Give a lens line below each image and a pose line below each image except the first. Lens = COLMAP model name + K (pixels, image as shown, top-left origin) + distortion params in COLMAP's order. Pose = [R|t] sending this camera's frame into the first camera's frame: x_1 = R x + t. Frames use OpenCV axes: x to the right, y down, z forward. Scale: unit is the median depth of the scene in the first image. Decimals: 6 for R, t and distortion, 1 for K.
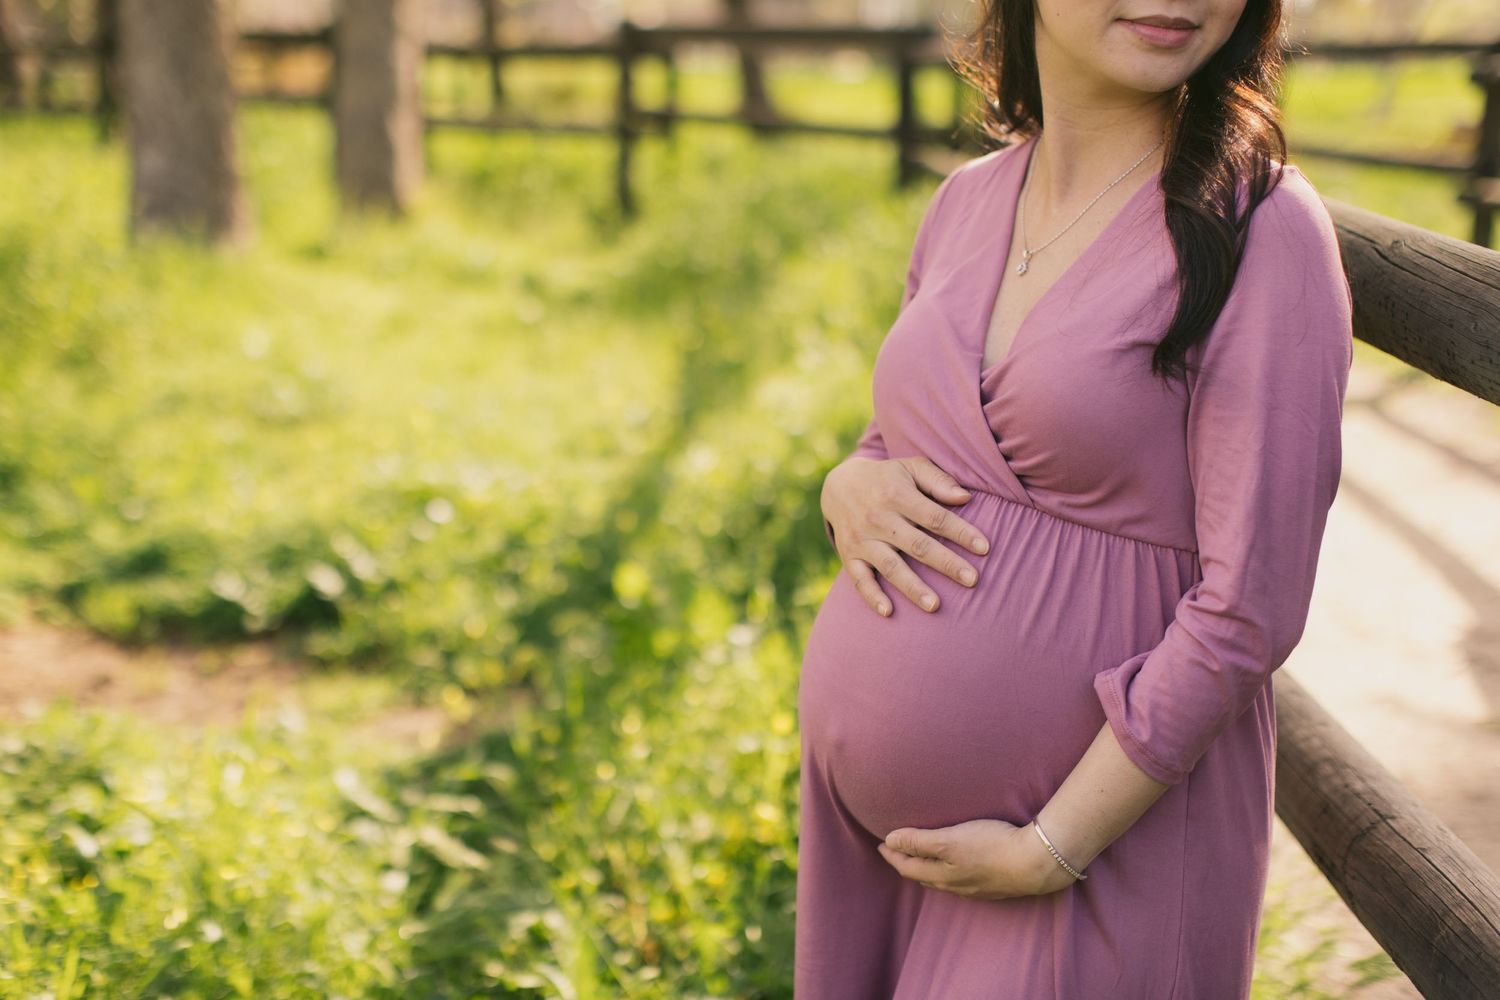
lens RADIAL K [[2143.9, 0, 750.0], [0, 2143.9, 500.0], [0, 0, 1]] dist [0.036896, 0.018597]
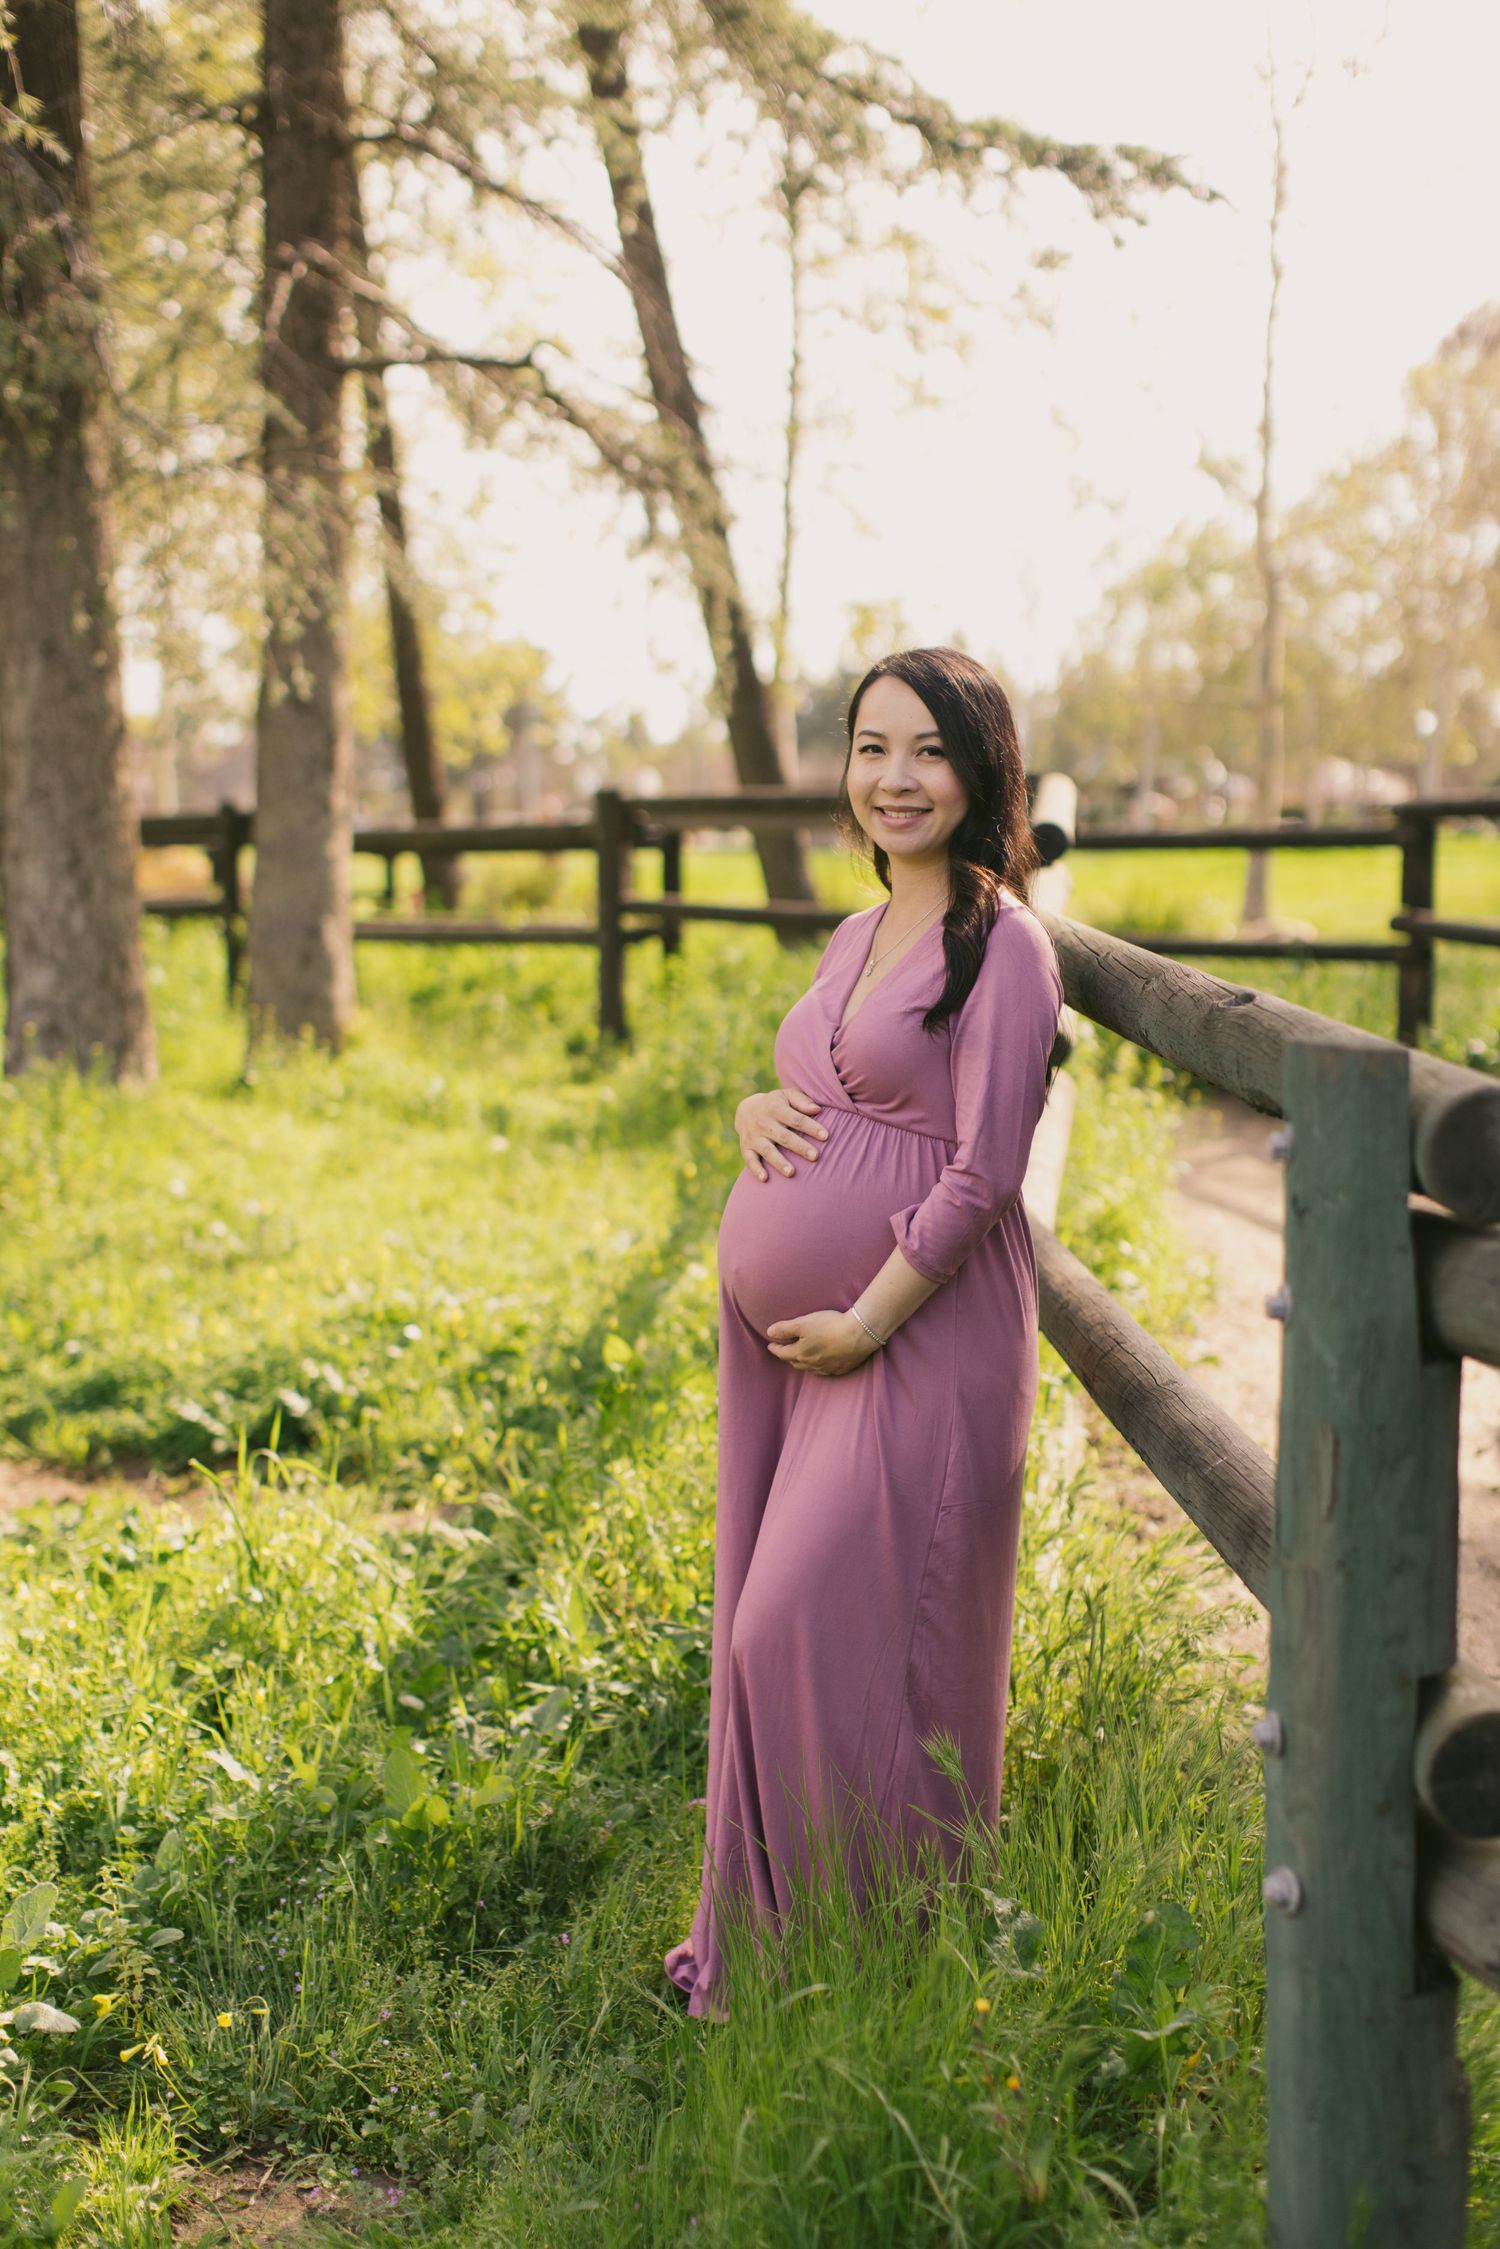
lens RADIAL K [[3214.4, 0, 750.0], [0, 3214.4, 1124.5], [0, 0, 1]] dist [0.036896, 0.018597]
pose [[0.999576, -0.023153, -0.017681, 0.091809], [0.020983, 0.993220, -0.114338, 0.270016], [0.020209, 0.113919, 0.993285, -1.313024]]
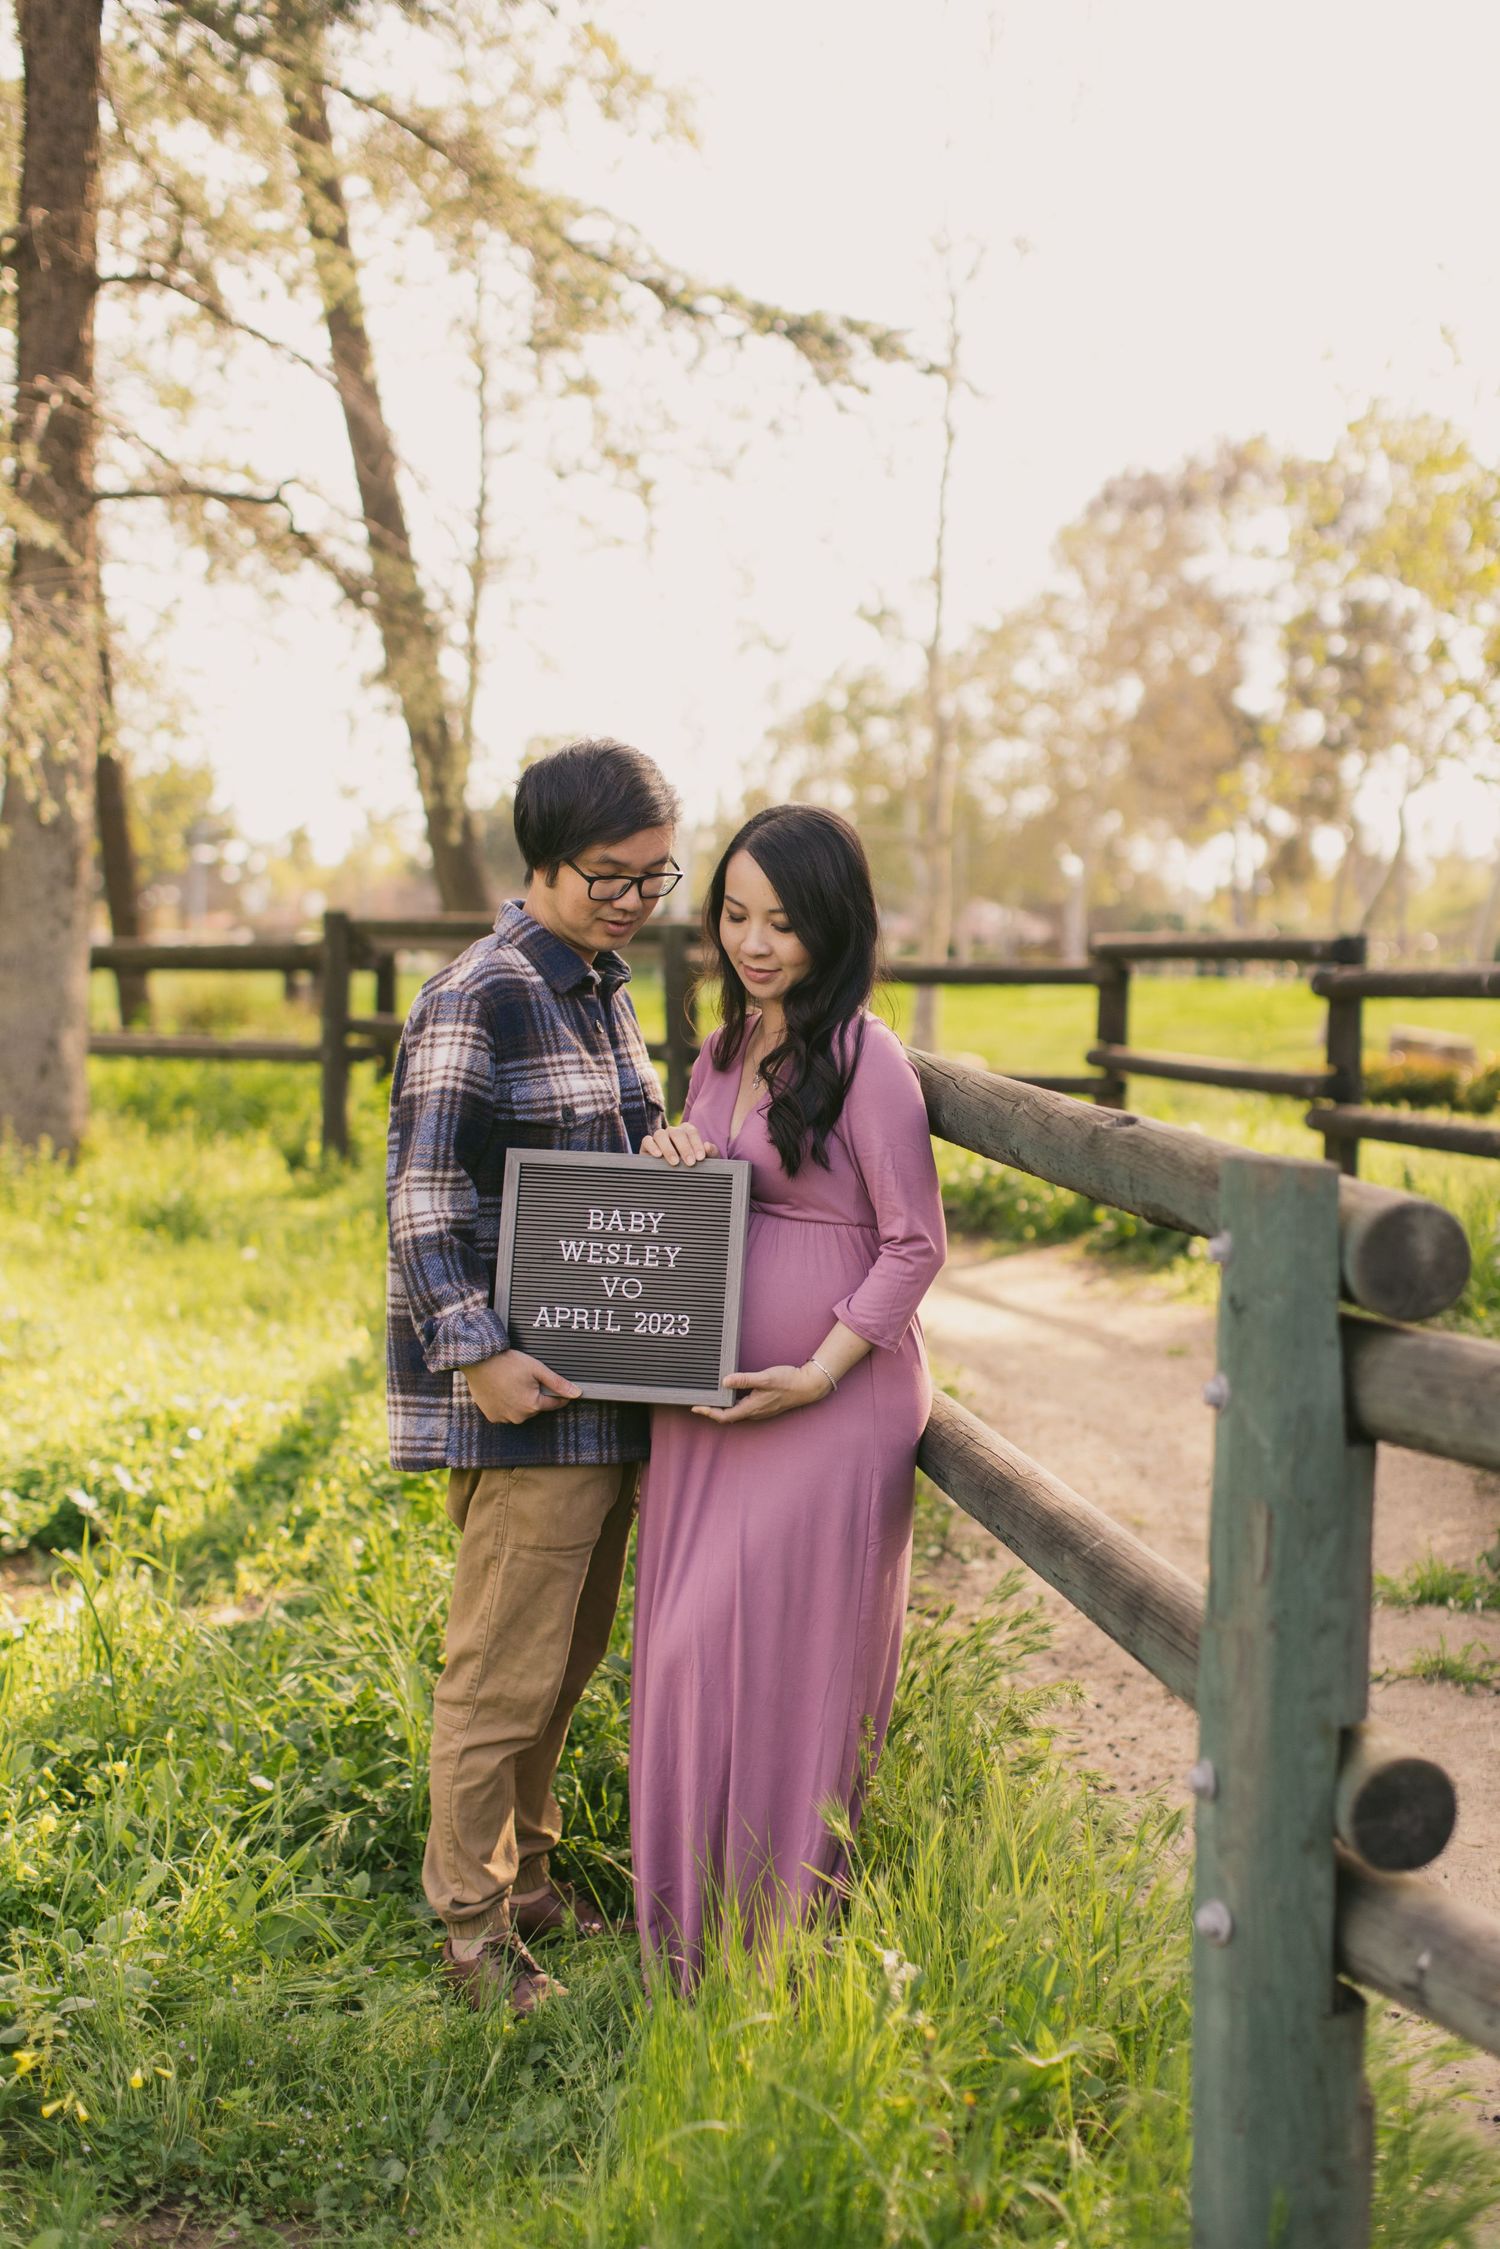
lens RADIAL K [[3205.6, 0, 659.7], [0, 3205.6, 1107.2], [0, 0, 1]] dist [0.040092, -0.034231]
pose [[0.996903, -0.005081, 0.078472, -0.175014], [0.017326, 0.987579, -0.156162, 0.305006], [-0.076703, 0.157039, 0.984609, -1.505361]]
